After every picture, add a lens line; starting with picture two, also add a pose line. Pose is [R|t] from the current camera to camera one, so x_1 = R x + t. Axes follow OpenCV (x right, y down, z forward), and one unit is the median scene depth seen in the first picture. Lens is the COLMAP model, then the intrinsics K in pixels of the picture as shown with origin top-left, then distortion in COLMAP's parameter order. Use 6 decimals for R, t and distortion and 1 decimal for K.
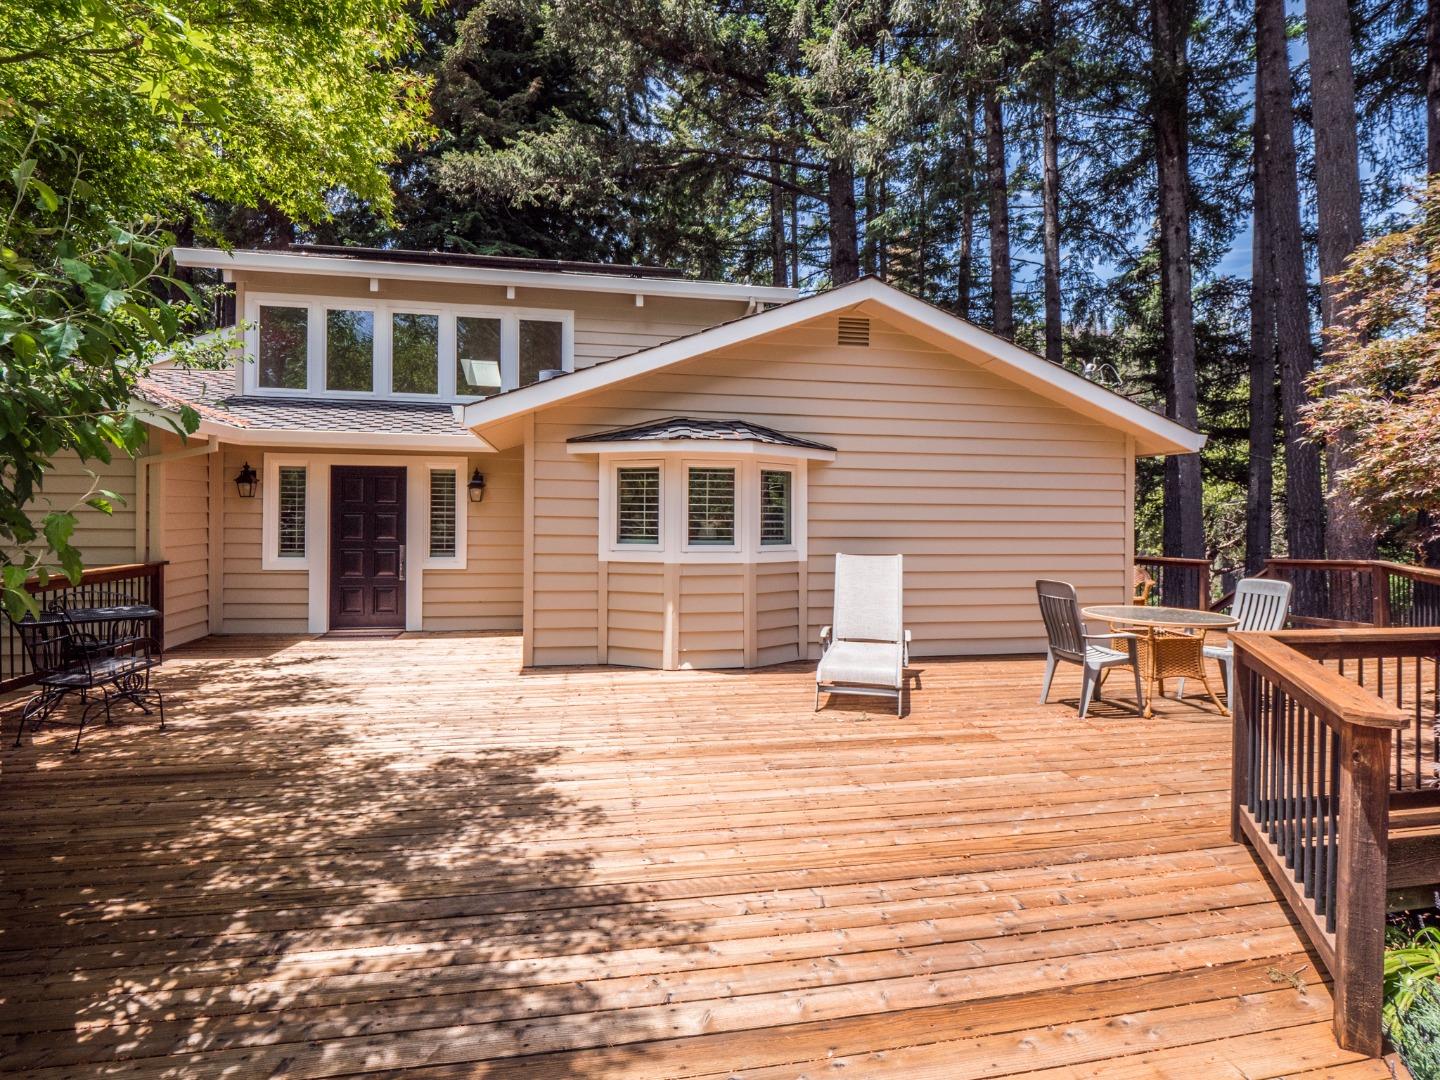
lens RADIAL K [[706.2, 0, 712.7], [0, 706.2, 527.3], [0, 0, 1]] dist [-0.009731, -0.003530]
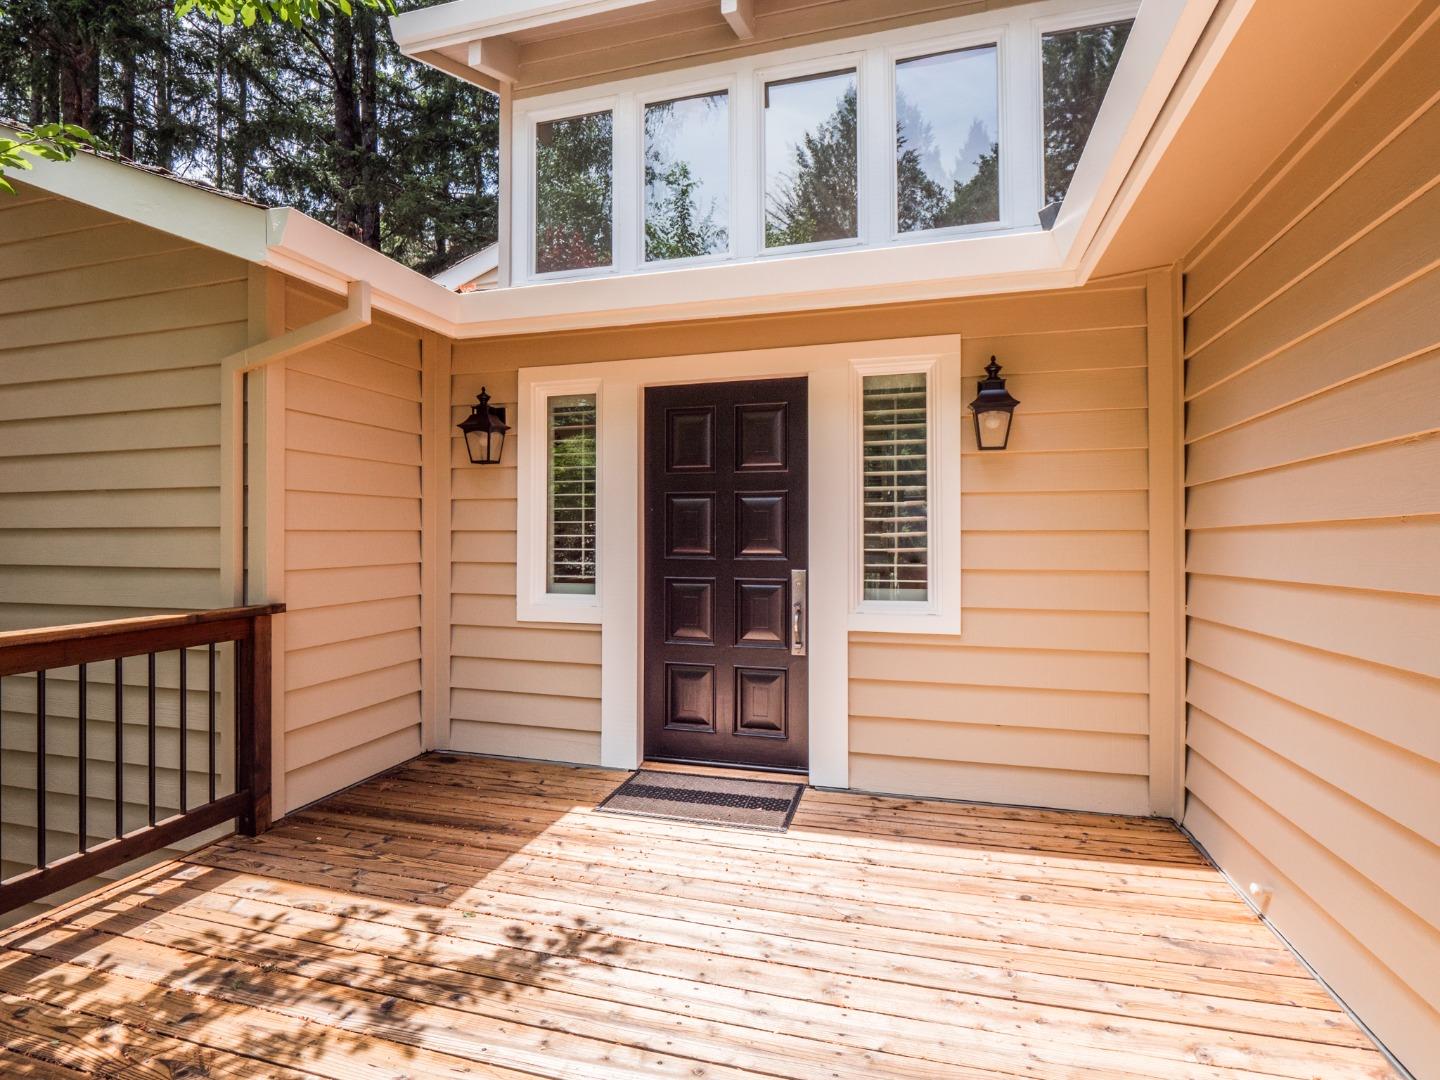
lens RADIAL K [[706.2, 0, 720.3], [0, 706.2, 543.9], [0, 0, 1]] dist [-0.009731, -0.003530]
pose [[0.898786, -0.009063, -0.438293, -0.309908], [0.004198, 0.999918, -0.012067, 0.015893], [0.438367, 0.009005, 0.898751, 0.629634]]
